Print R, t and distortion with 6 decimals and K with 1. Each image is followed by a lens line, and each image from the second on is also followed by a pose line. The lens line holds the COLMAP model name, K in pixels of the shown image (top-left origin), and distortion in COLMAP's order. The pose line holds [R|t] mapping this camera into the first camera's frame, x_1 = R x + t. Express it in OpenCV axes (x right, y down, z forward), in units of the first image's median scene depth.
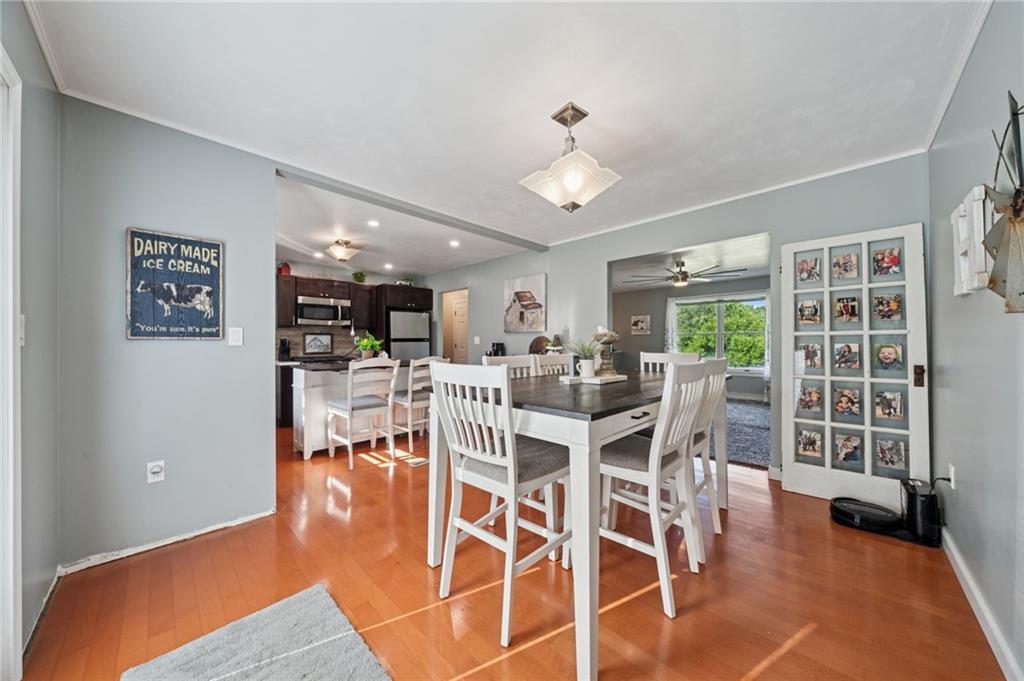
lens RADIAL K [[347.3, 0, 512.0], [0, 347.3, 340.5], [0, 0, 1]] dist [0.000378, 0.000022]
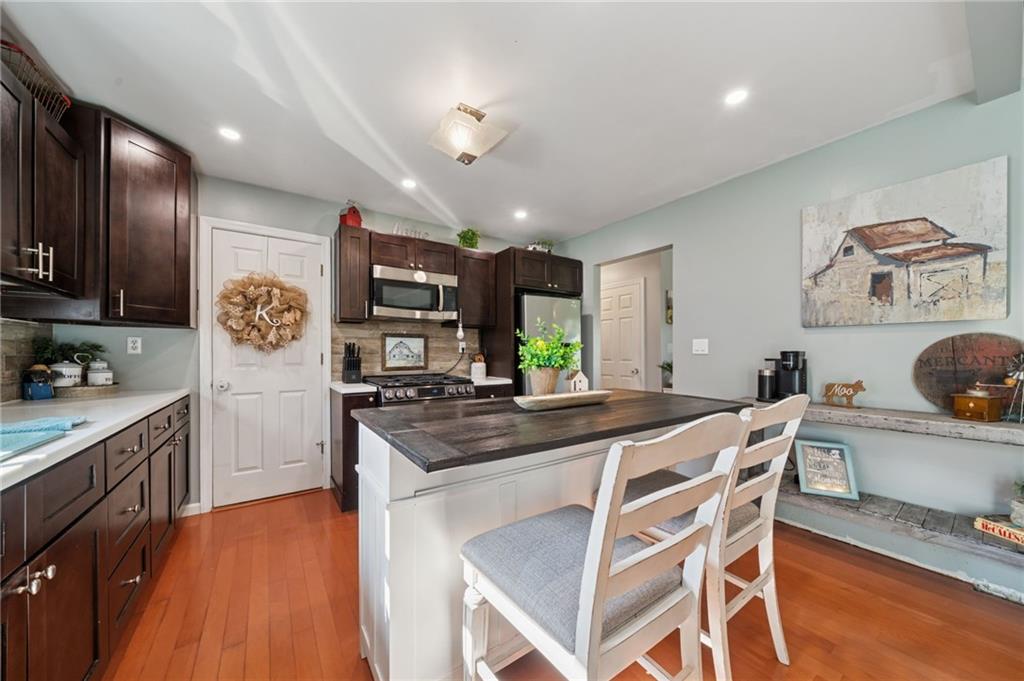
lens RADIAL K [[358.7, 0, 509.7], [0, 358.7, 349.0], [0, 0, 1]] dist [-0.000472, -0.000012]
pose [[0.981297, 0.001461, -0.192494, -0.275466], [-0.002151, 0.999992, -0.003377, 0.005698], [0.192487, 0.003727, 0.981292, 0.452020]]
